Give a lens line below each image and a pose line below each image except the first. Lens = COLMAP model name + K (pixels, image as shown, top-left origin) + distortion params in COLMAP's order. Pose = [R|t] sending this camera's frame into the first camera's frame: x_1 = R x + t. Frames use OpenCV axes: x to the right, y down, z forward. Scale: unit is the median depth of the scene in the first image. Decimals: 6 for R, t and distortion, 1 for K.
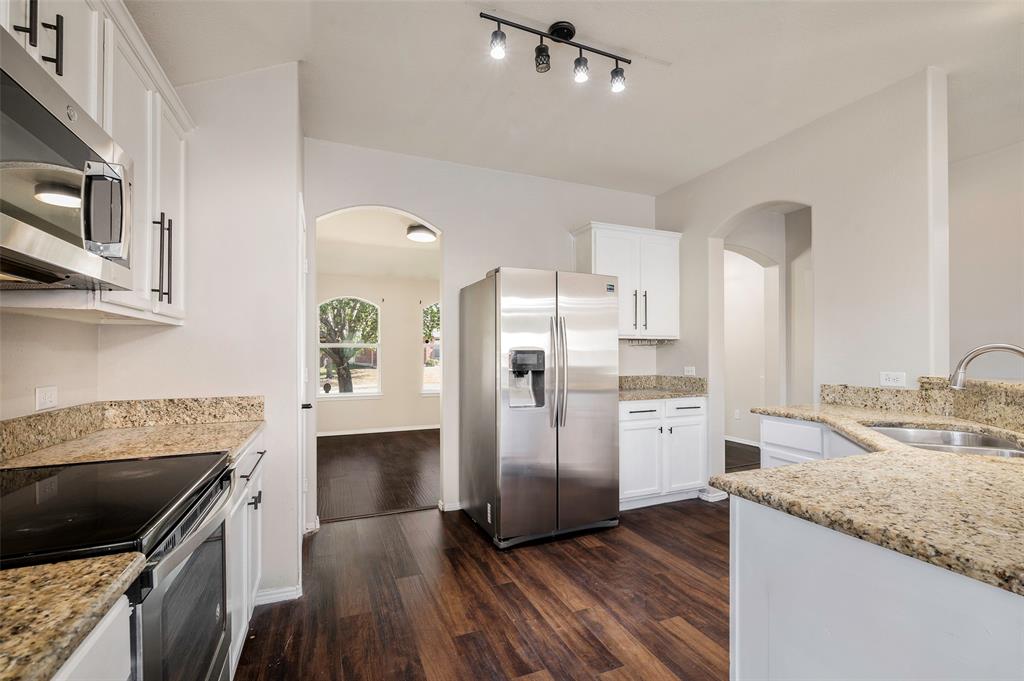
lens RADIAL K [[452.3, 0, 513.6], [0, 452.3, 347.3], [0, 0, 1]] dist [0.004896, 0.000157]
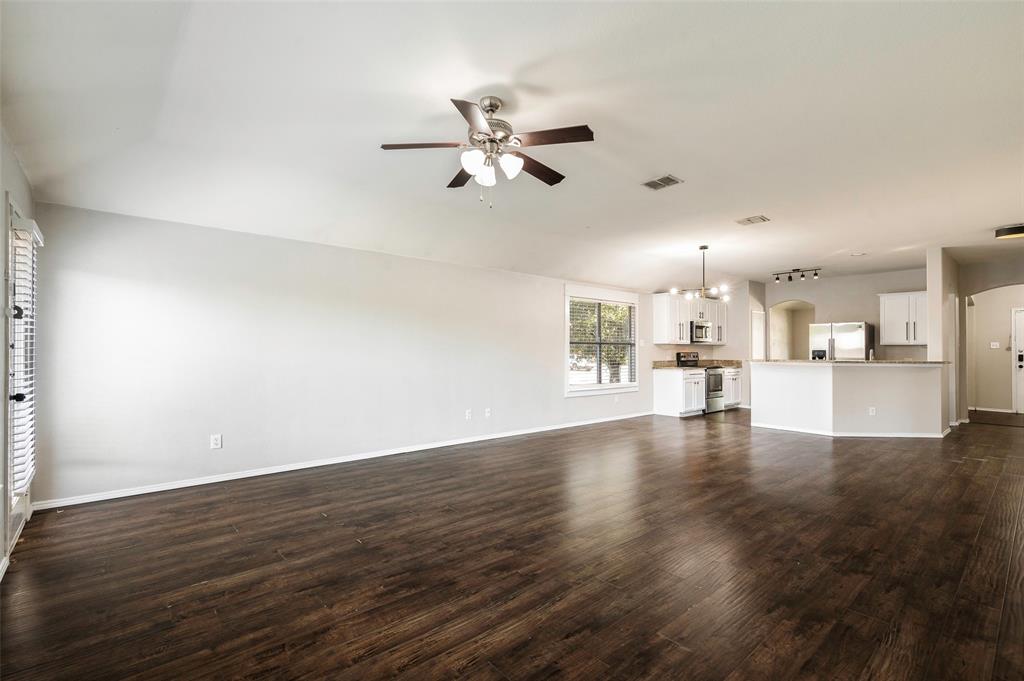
lens RADIAL K [[452.3, 0, 510.0], [0, 452.3, 346.6], [0, 0, 1]] dist [0.004896, 0.000157]
pose [[0.282875, -0.007903, -0.959124, 3.441963], [0.008290, 0.999949, -0.005794, -0.022138], [0.959121, -0.006312, 0.282926, -2.731530]]
